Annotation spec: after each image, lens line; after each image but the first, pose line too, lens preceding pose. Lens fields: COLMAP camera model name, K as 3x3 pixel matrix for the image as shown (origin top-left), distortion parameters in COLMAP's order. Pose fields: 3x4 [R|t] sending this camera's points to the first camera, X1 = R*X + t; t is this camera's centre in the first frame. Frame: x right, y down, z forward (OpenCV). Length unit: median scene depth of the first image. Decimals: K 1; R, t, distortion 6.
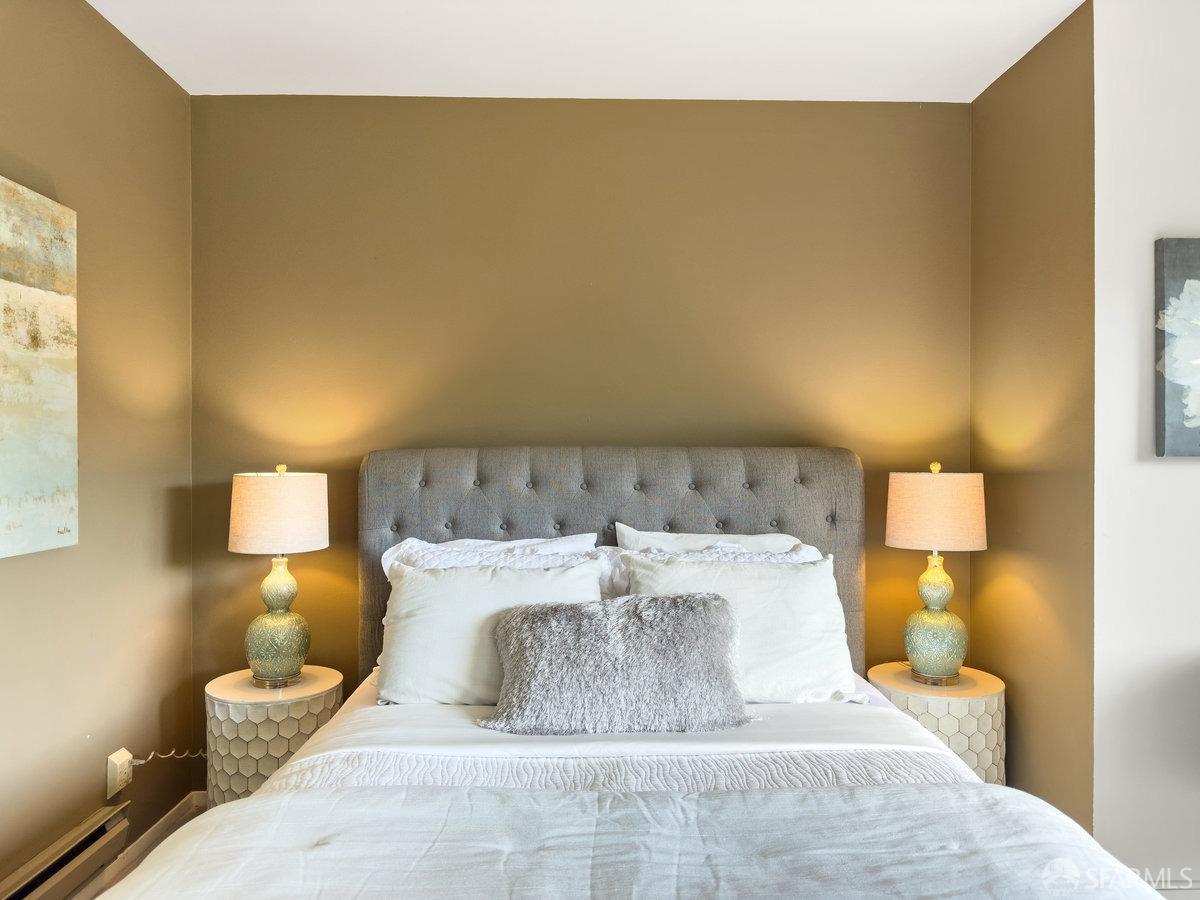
lens RADIAL K [[846.1, 0, 599.8], [0, 846.1, 438.9], [0, 0, 1]] dist [0.115448, -0.159211]
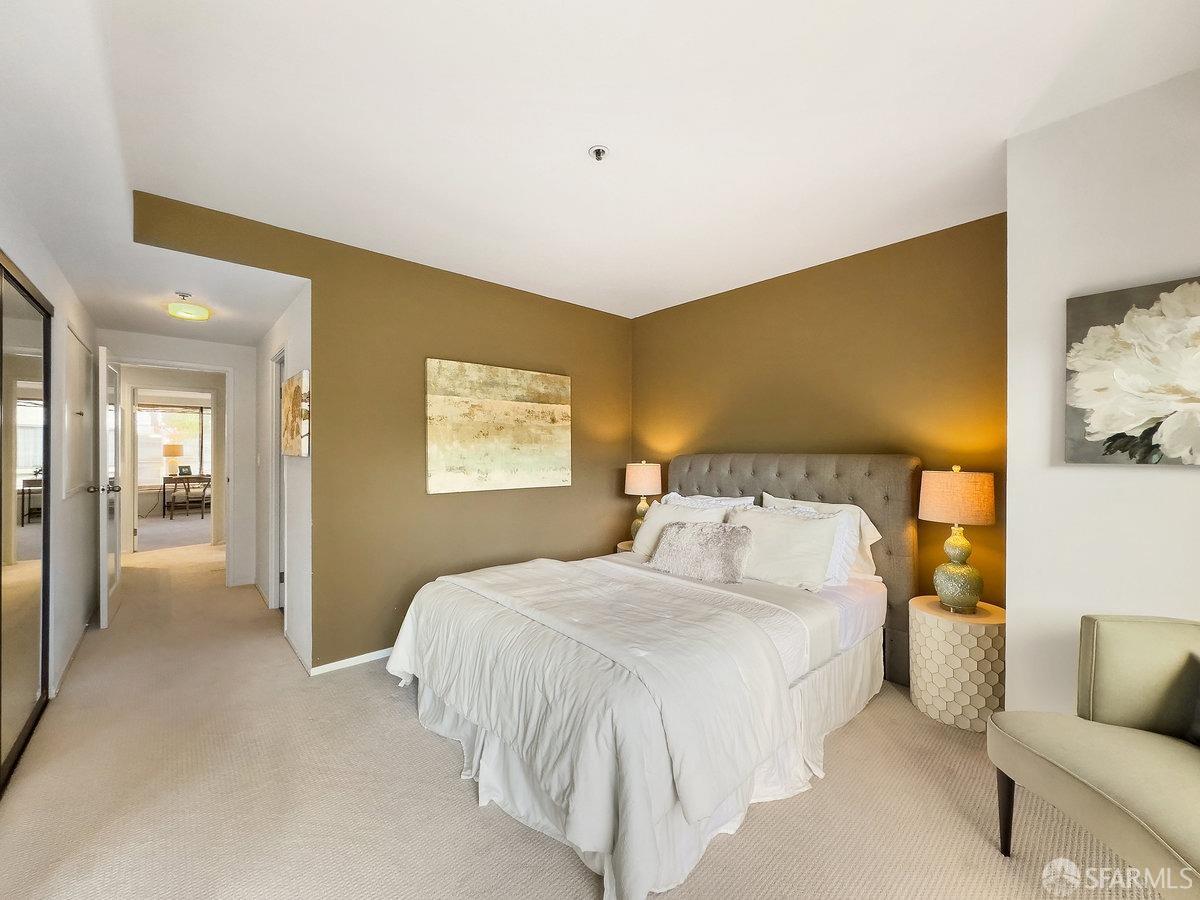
lens RADIAL K [[488.6, 0, 604.5], [0, 488.6, 445.6], [0, 0, 1]] dist [-0.000962, 0.000160]
pose [[0.648122, -0.009757, -0.761474, 0.750420], [0.007646, 0.999951, -0.006304, -0.007370], [0.761498, -0.001736, 0.648165, -0.029636]]
